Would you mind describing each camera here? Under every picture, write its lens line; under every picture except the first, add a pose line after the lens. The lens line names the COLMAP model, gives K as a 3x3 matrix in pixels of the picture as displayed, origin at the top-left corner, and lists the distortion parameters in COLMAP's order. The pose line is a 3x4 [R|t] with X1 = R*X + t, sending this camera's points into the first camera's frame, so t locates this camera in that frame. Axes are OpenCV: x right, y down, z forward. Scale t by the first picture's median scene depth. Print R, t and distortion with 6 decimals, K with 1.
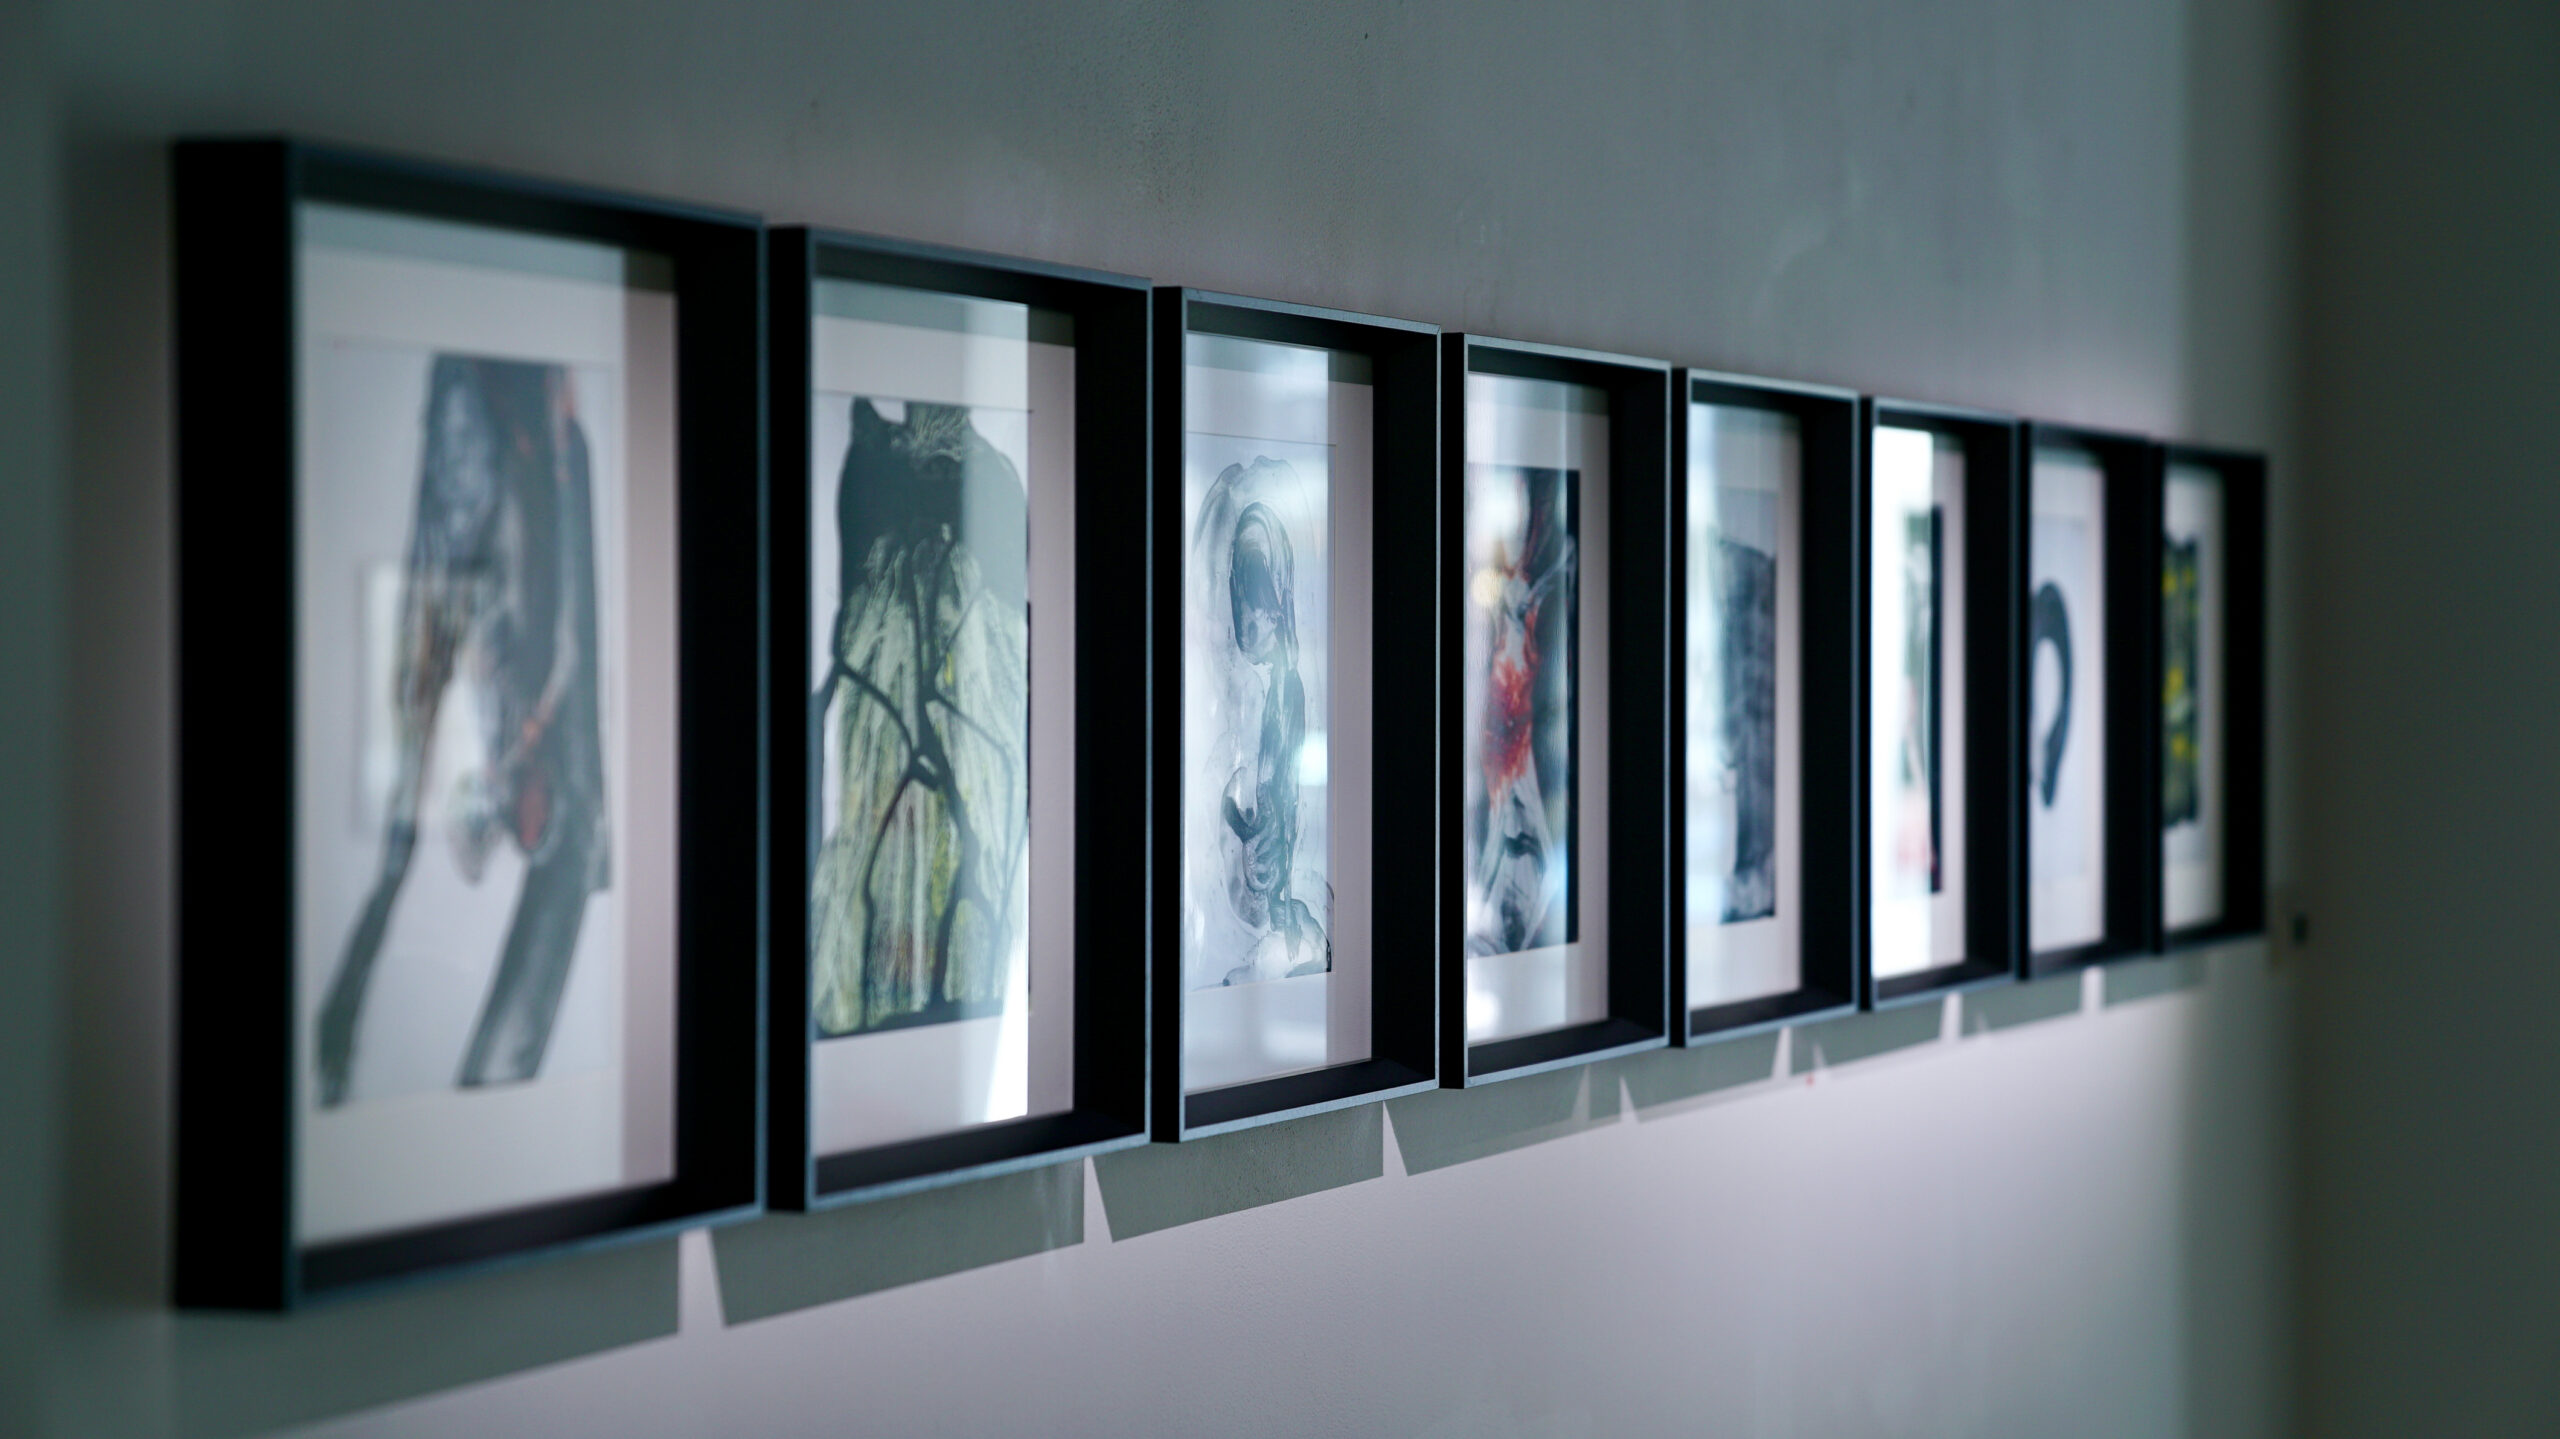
lens RADIAL K [[4848.1, 0, 1280.9], [0, 4848.1, 716.9], [0, 0, 1]] dist [0.062515, 0.000000]
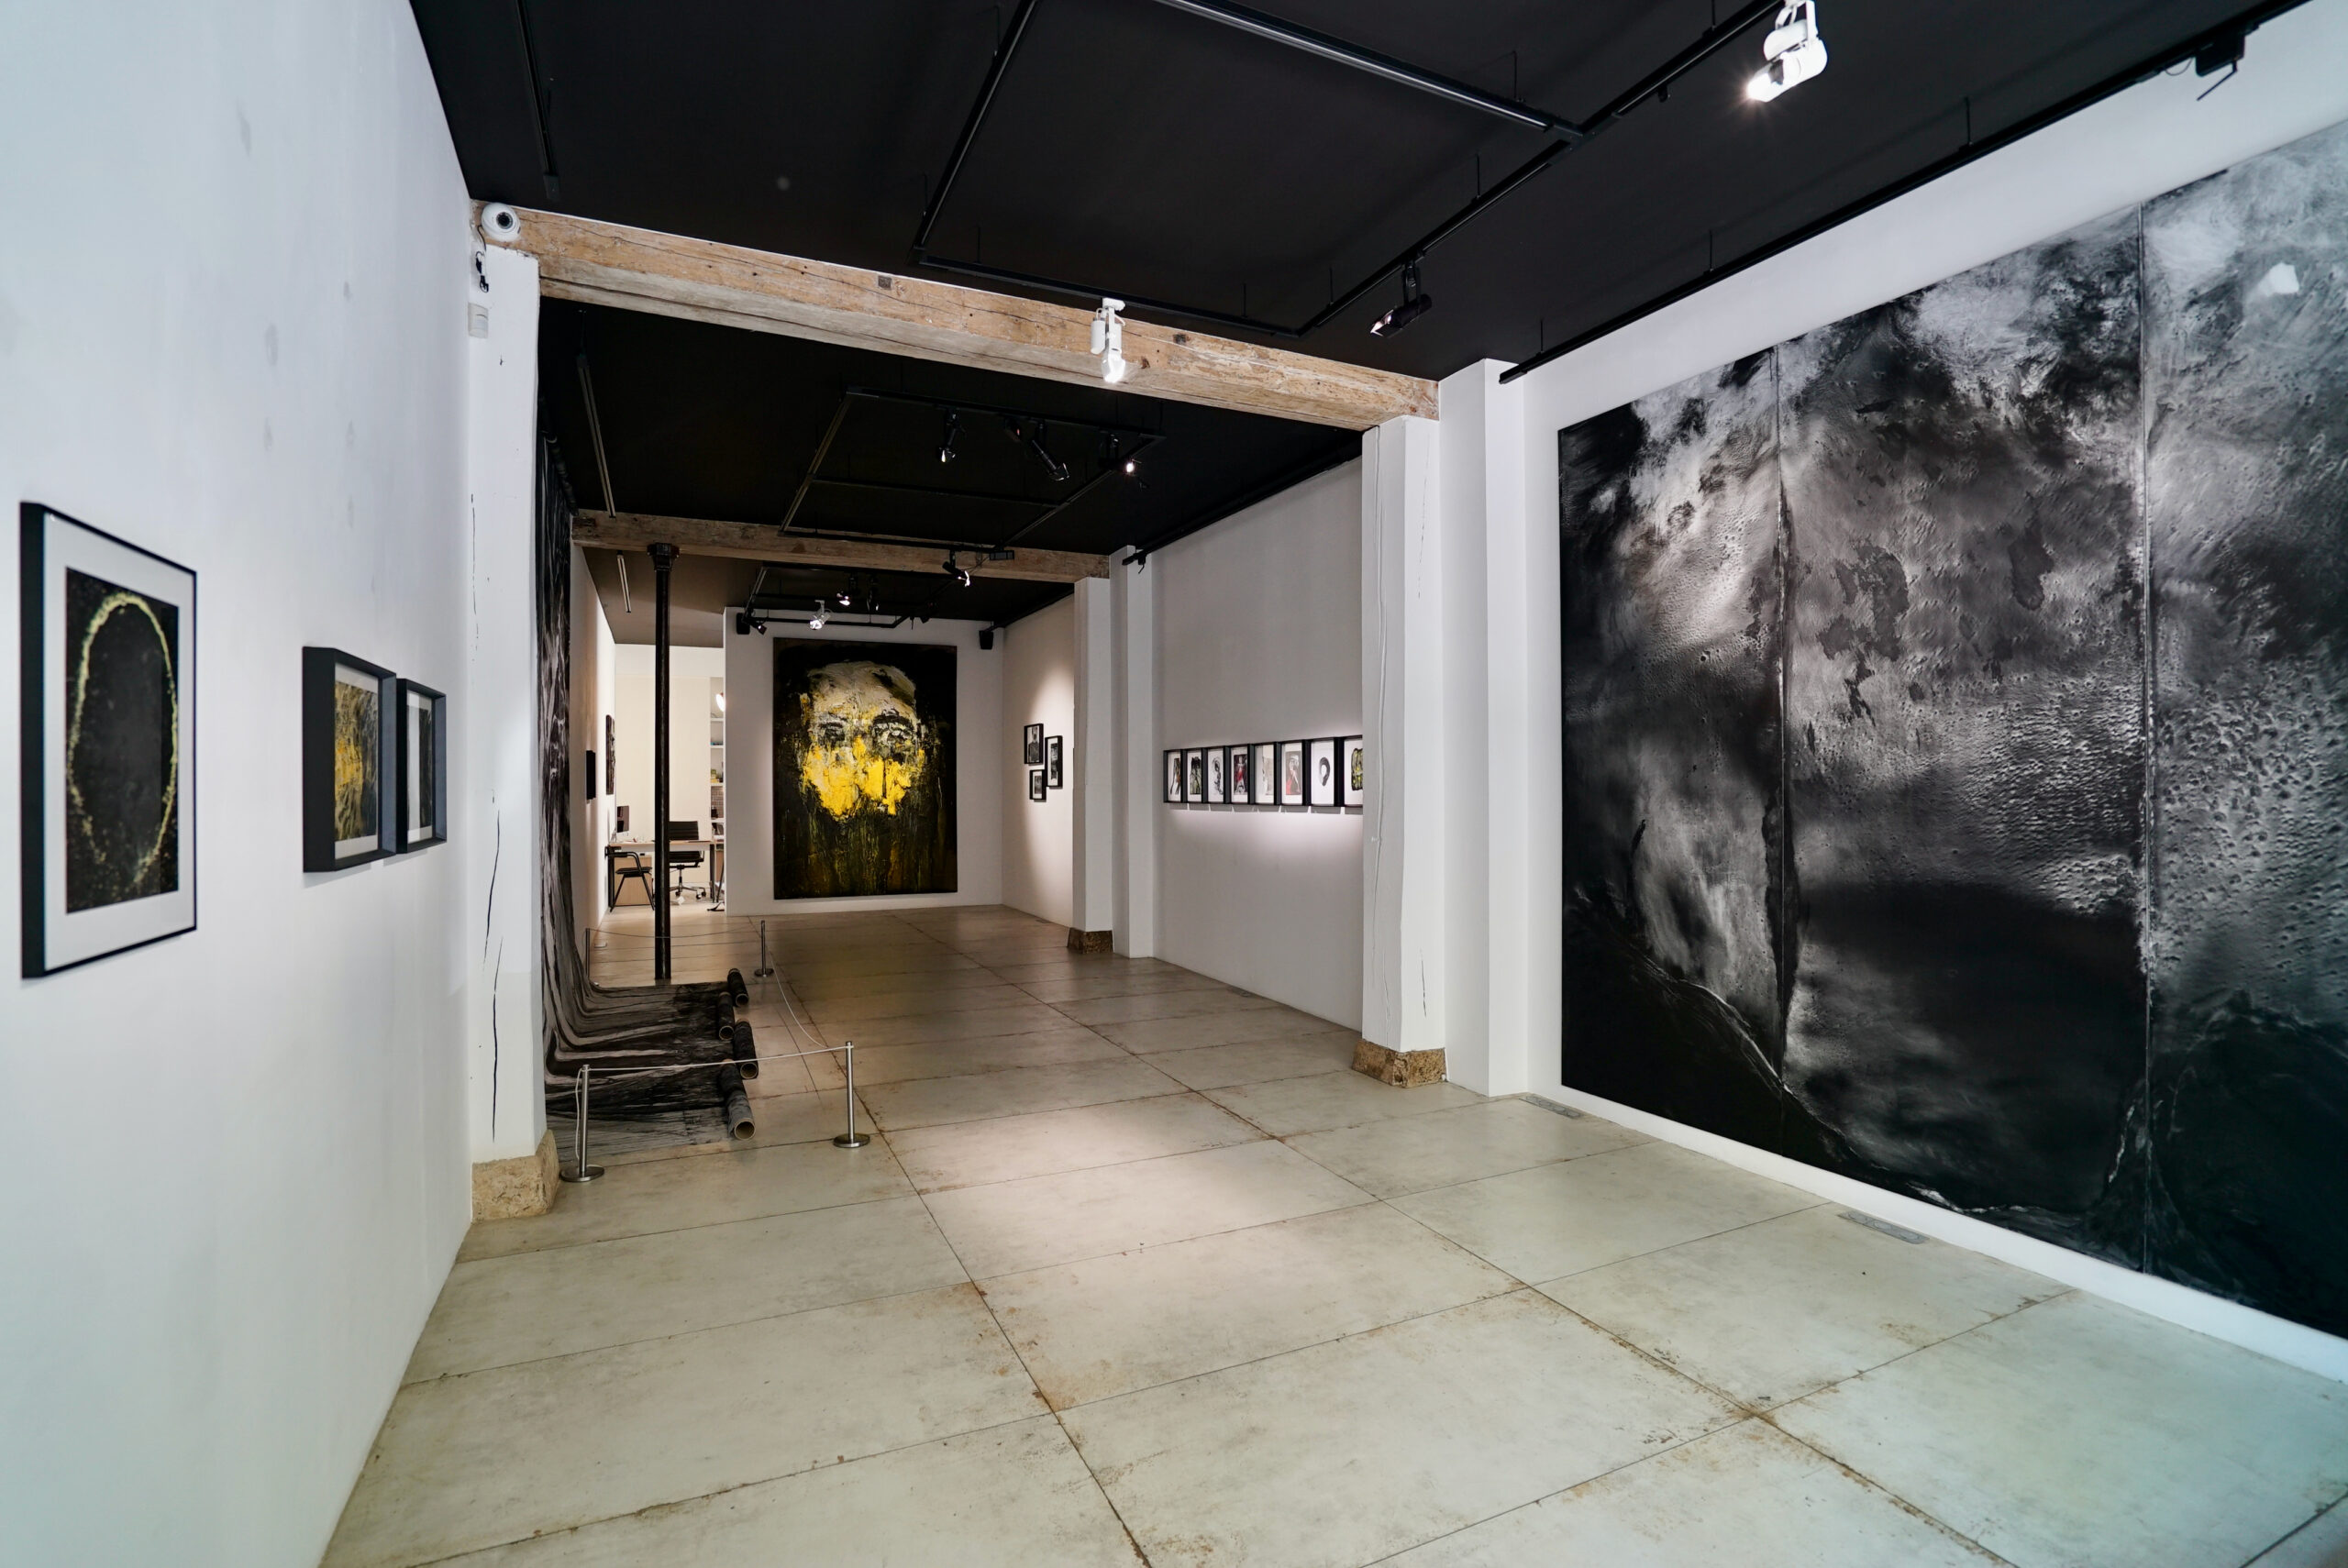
lens RADIAL K [[1086.0, 0, 1169.4], [0, 1086.0, 783.1], [0, 0, 1]] dist [-0.006009, -0.000707]
pose [[-0.629111, -0.002032, -0.777313, 2.929982], [-0.003239, 0.999995, 0.000008, 0.025706], [0.777309, 0.002522, -0.629114, 3.327052]]
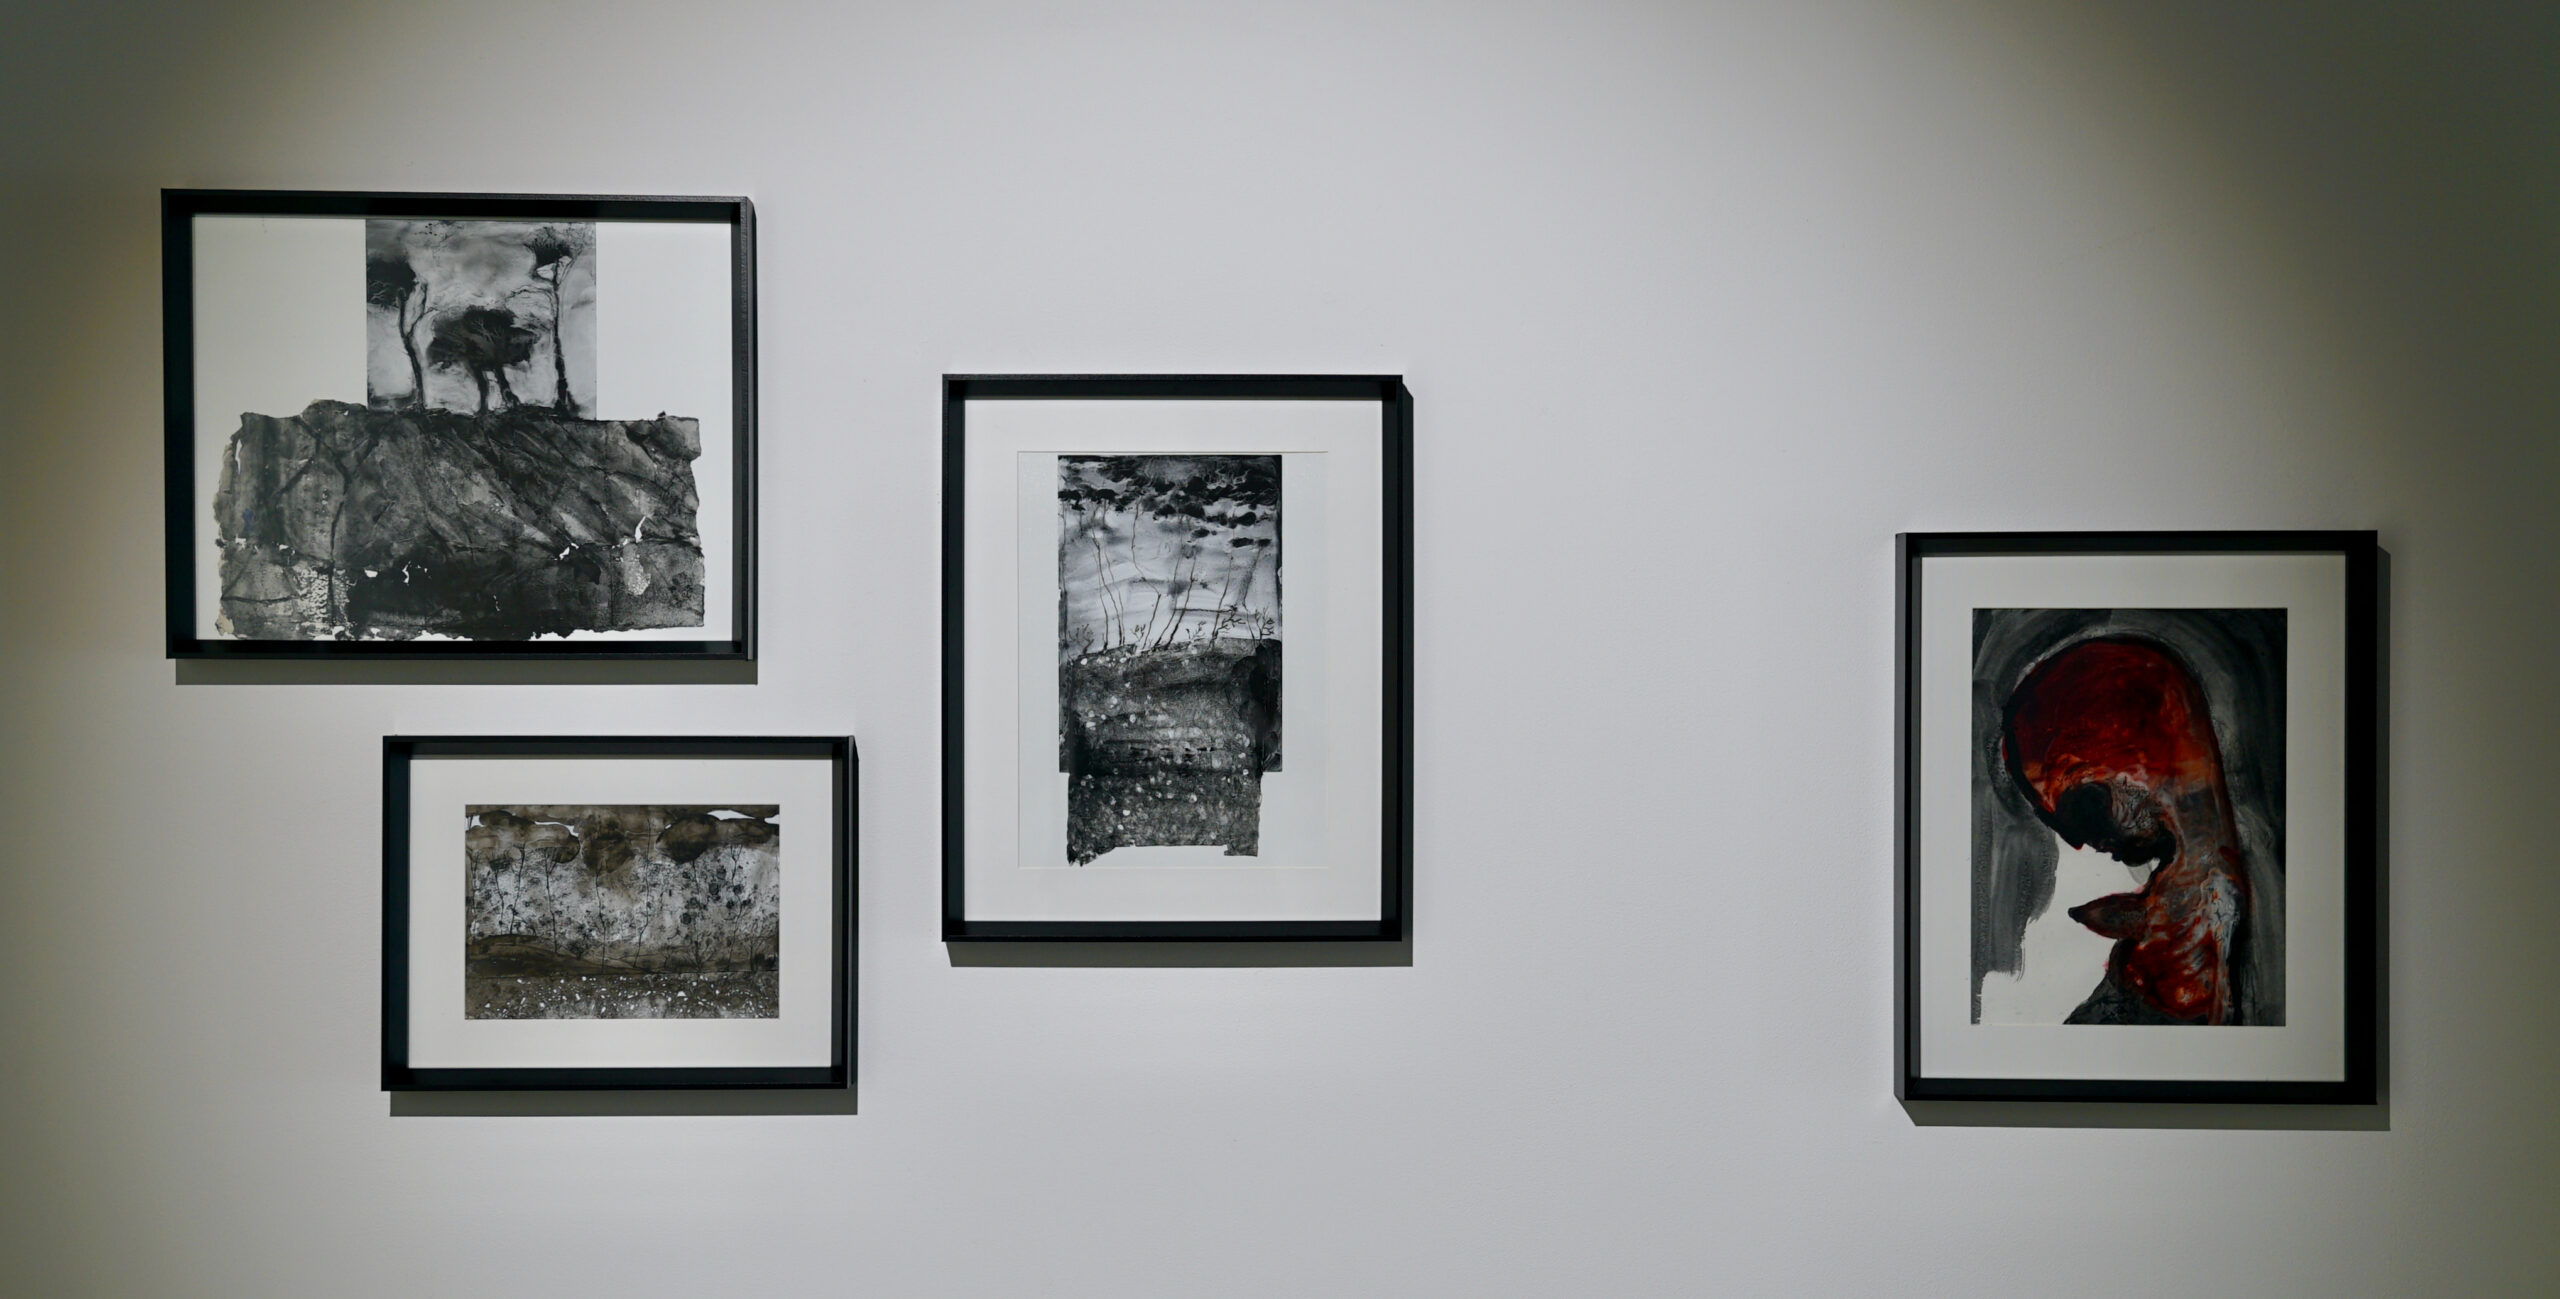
lens RADIAL K [[3338.7, 0, 1281.4], [0, 3338.7, 662.8], [0, 0, 1]] dist [0.100142, 0.000000]
pose [[0.444731, 0.017639, -0.895490, 0.573331], [-0.017501, 0.999786, 0.011001, -0.090479], [0.895493, 0.010780, 0.444945, -0.881833]]
